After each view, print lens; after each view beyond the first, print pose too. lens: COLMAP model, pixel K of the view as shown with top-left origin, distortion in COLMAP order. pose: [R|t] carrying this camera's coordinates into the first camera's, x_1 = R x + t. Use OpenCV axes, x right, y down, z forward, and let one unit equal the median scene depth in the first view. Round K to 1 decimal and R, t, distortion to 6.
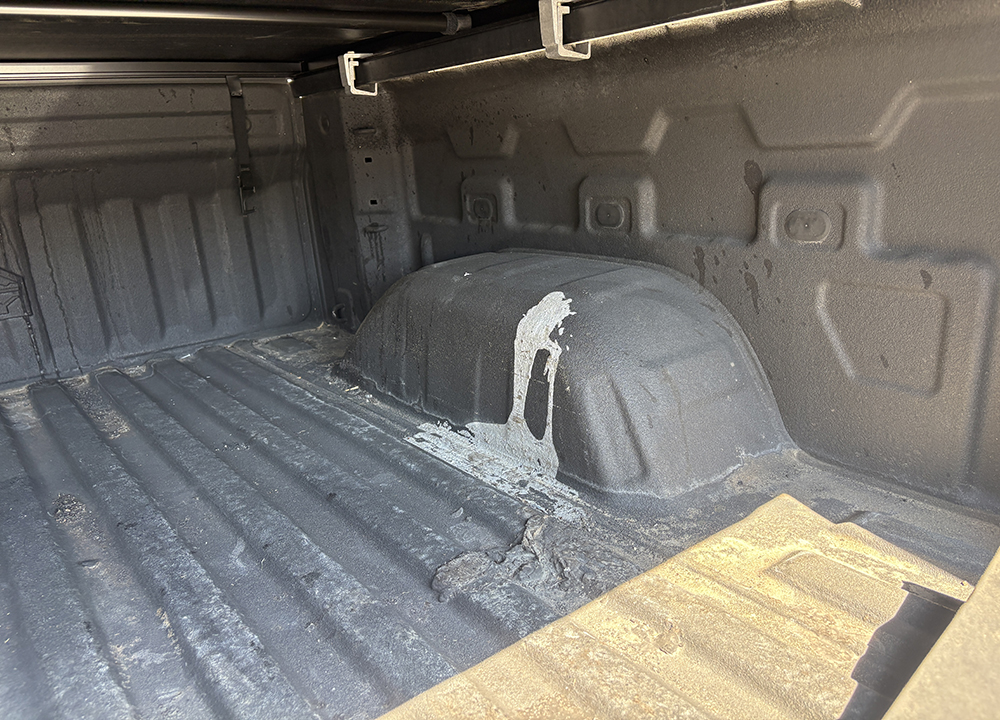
lens RADIAL K [[757.4, 0, 505.3], [0, 757.4, 388.7], [0, 0, 1]] dist [0.055413, -0.059481]
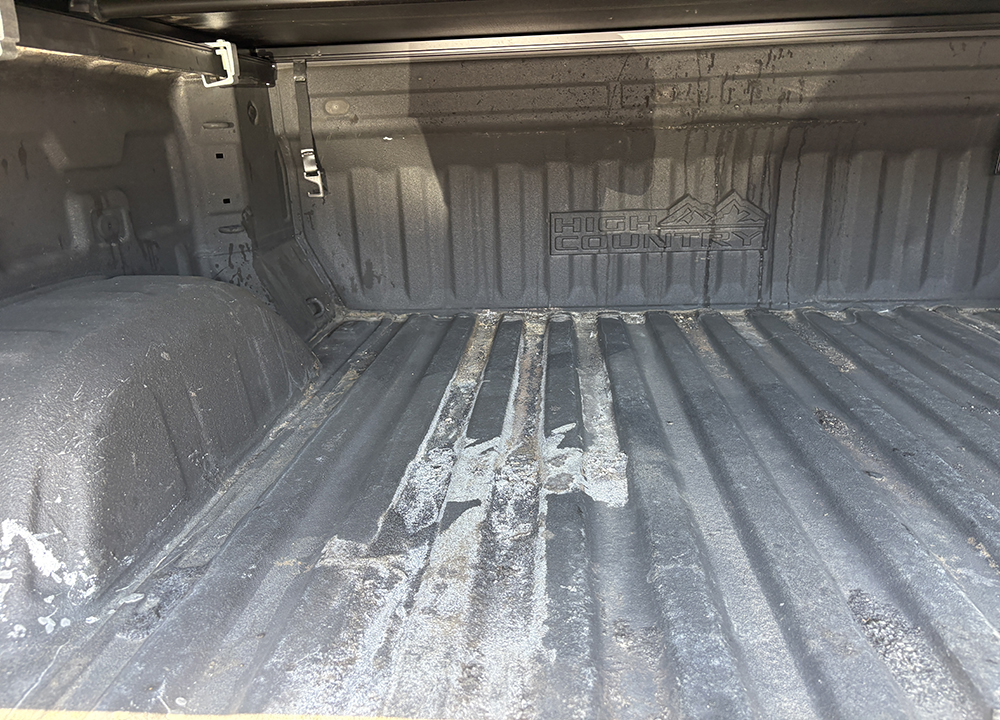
lens RADIAL K [[757.4, 0, 505.3], [0, 757.4, 388.7], [0, 0, 1]] dist [0.055413, -0.059481]
pose [[0.746412, 0.256523, -0.614056, -0.157217], [-0.228089, 0.965445, 0.126064, 0.047873], [0.625176, 0.045964, 0.779129, -0.111369]]
